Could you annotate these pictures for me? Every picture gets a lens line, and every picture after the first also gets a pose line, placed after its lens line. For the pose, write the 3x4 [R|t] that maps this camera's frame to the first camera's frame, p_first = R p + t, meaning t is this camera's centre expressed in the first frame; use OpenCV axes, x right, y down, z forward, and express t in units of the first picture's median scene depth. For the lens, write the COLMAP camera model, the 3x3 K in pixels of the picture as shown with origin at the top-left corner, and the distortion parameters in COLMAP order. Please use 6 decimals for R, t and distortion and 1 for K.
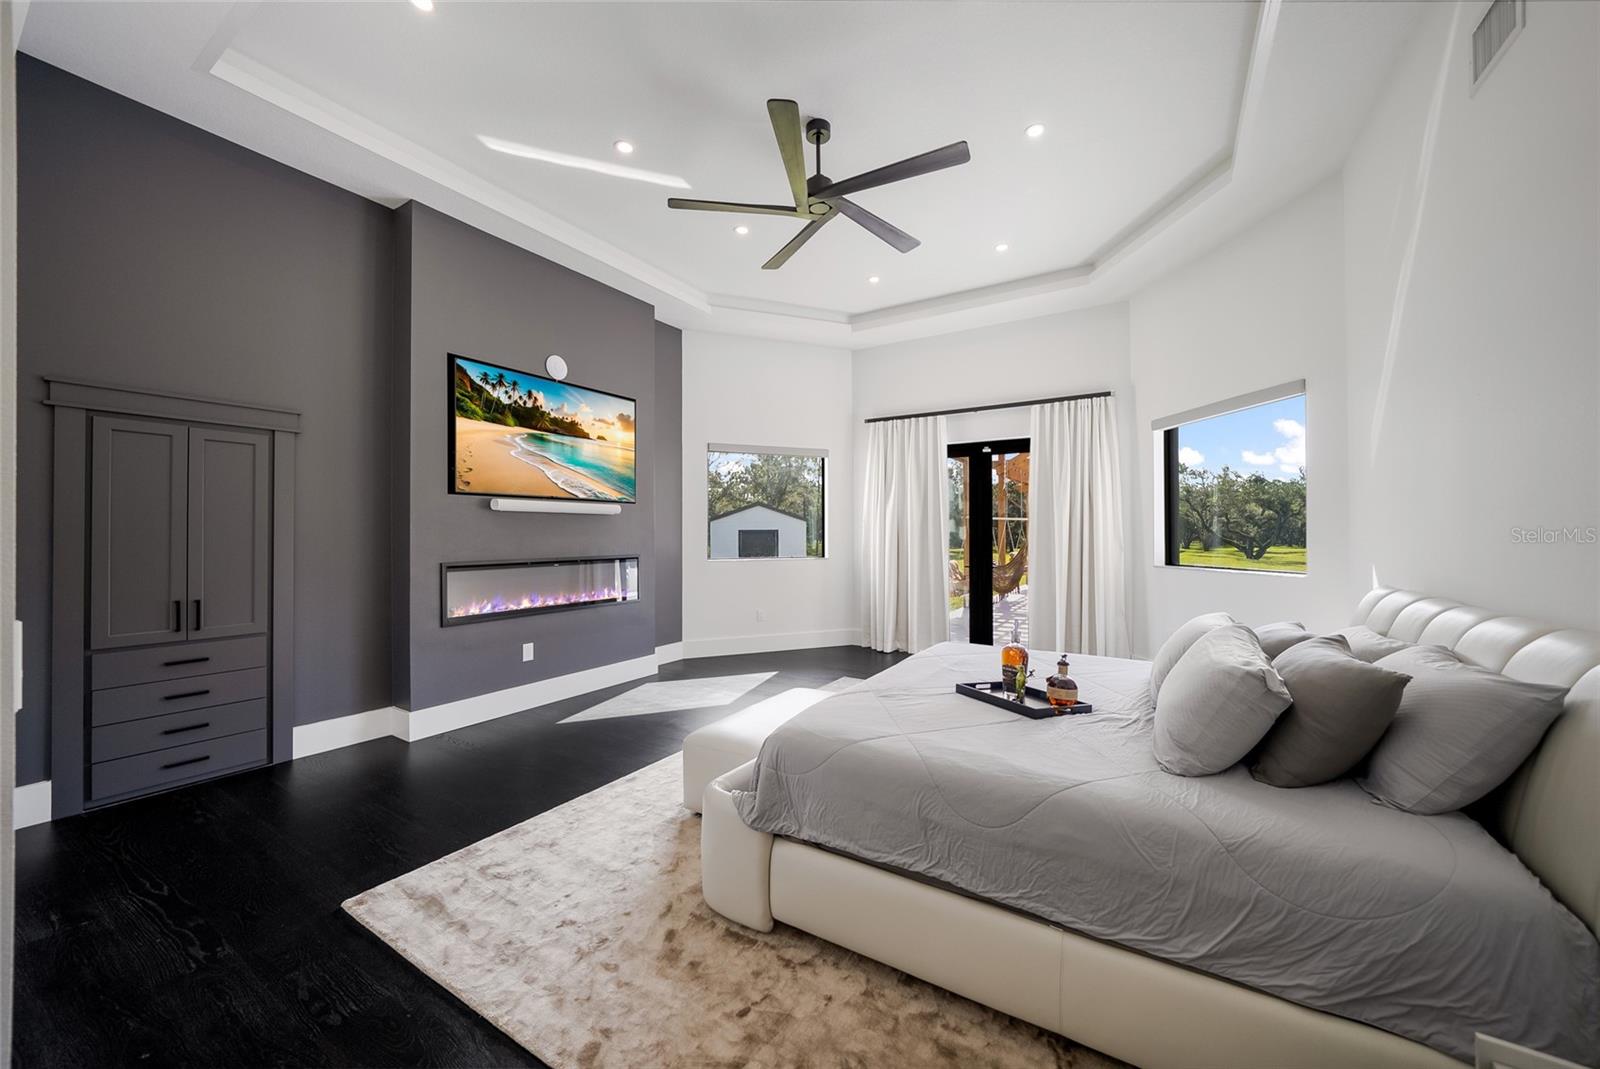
lens RADIAL K [[573.5, 0, 815.5], [0, 573.5, 539.2], [0, 0, 1]] dist [-0.002636, -0.000019]
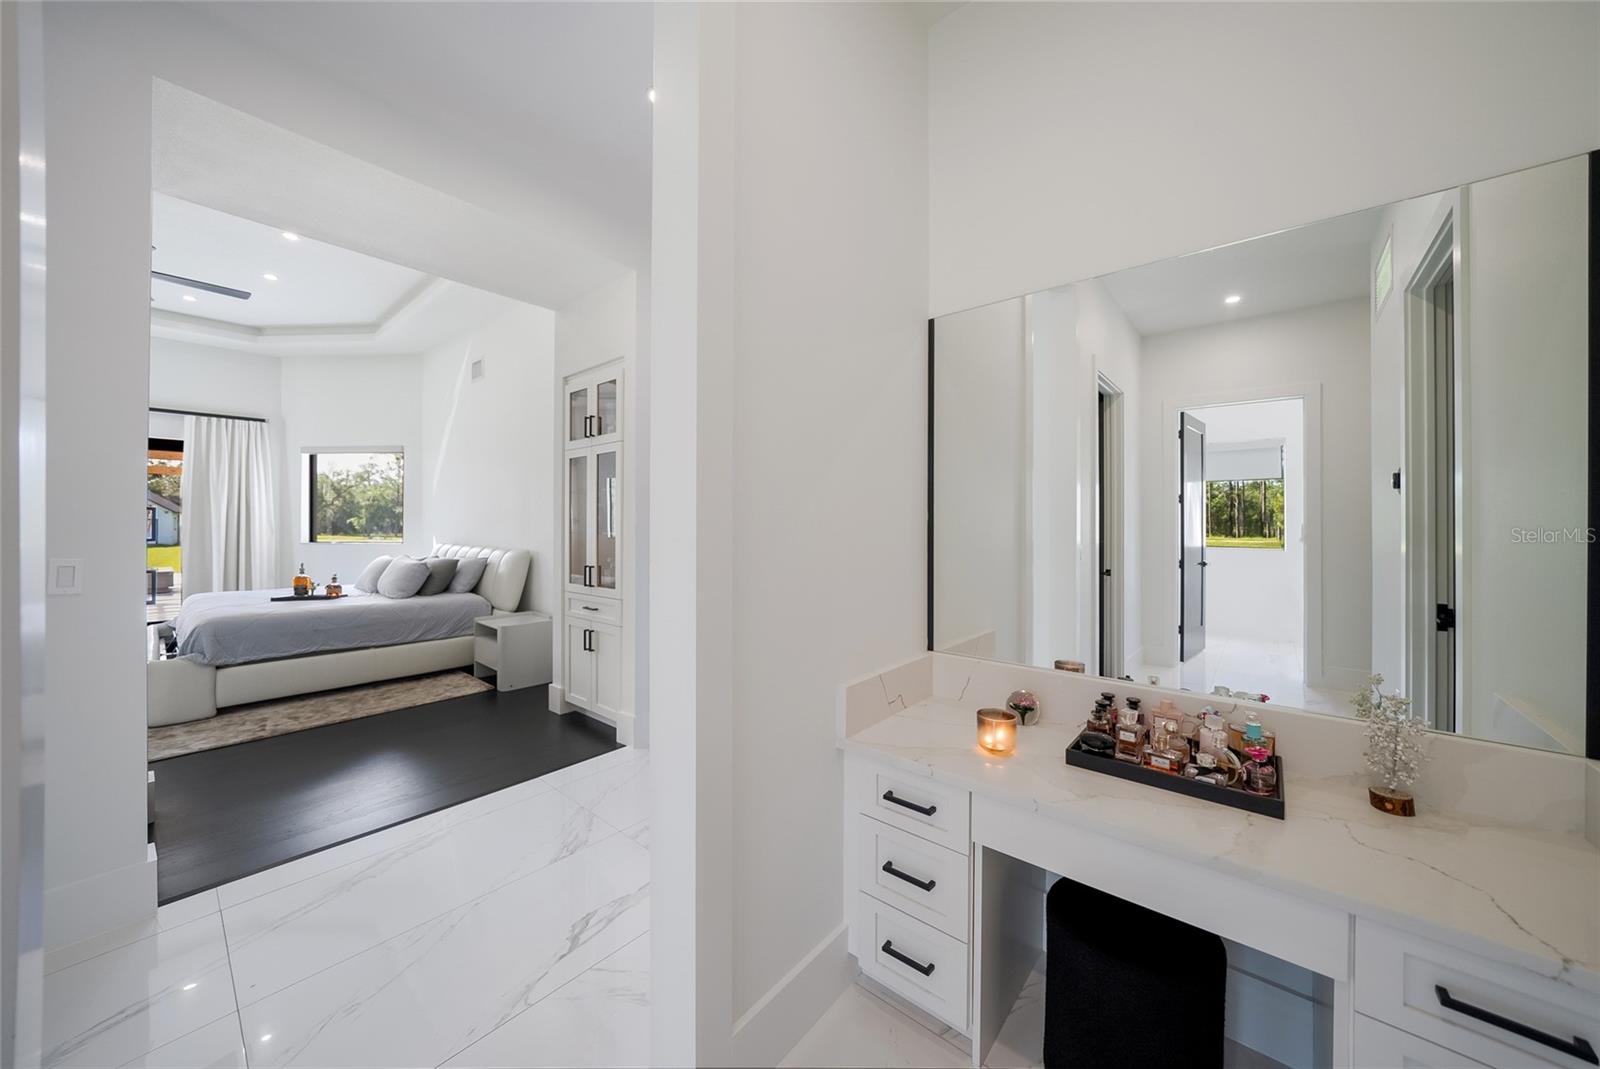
lens RADIAL K [[557.2, 0, 798.6], [0, 557.2, 526.7], [0, 0, 1]] dist [-0.008161, -0.000109]
pose [[0.155068, 0.002196, 0.987901, -0.667946], [0.001774, 0.999995, -0.002502, 0.009461], [-0.987902, 0.002141, 0.155064, -0.533538]]
